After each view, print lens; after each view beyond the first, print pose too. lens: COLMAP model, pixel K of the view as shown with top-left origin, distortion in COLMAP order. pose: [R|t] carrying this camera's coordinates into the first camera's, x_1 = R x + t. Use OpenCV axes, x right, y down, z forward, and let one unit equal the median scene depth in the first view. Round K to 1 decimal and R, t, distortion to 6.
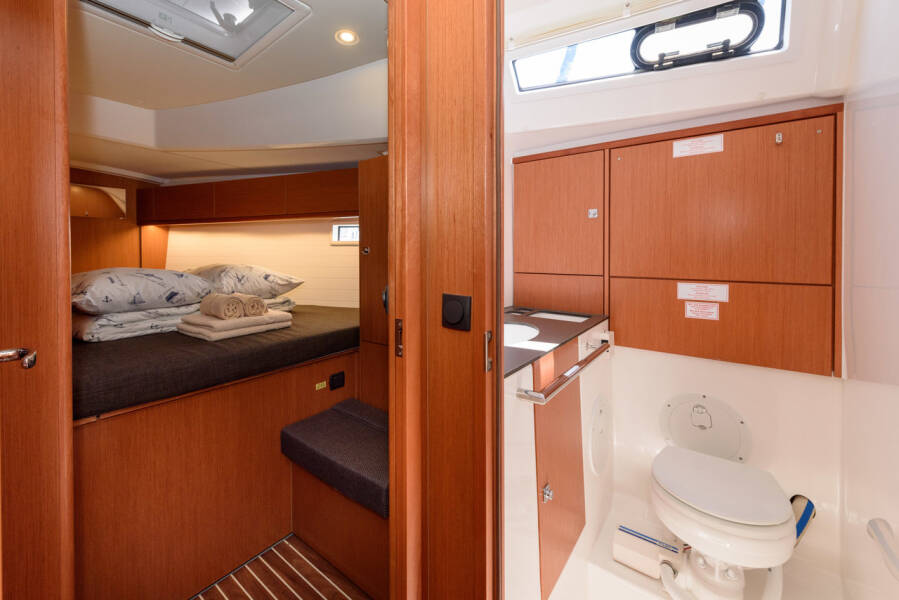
lens RADIAL K [[359.6, 0, 461.4], [0, 359.6, 258.9], [0, 0, 1]] dist [-0.001153, -0.000101]
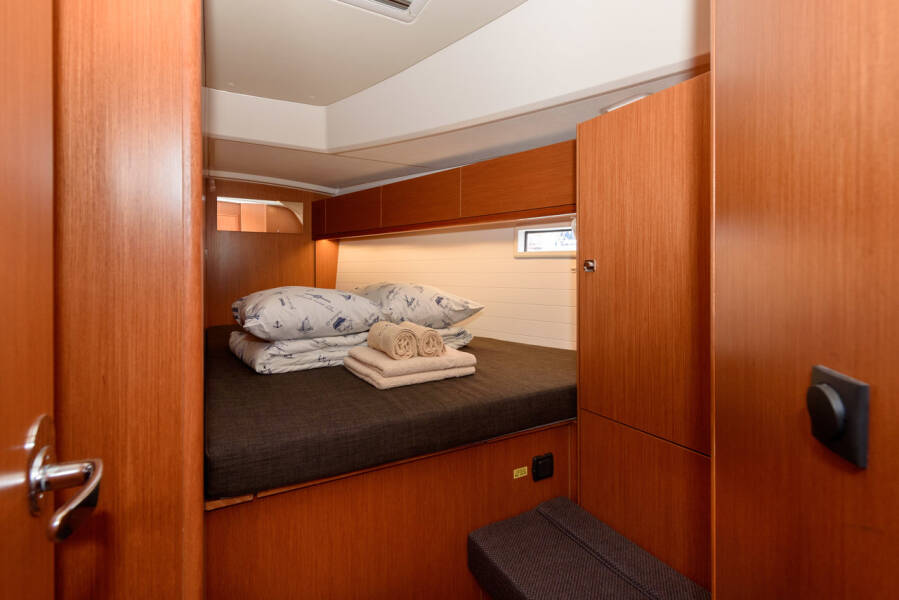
lens RADIAL K [[412.2, 0, 448.5], [0, 412.2, 267.8], [0, 0, 1]] dist [-0.000637, -0.000073]
pose [[0.909651, -0.002195, -0.415368, -0.190133], [-0.002730, 0.999933, -0.011262, -0.011351], [0.415365, 0.011379, 0.909584, 0.249314]]
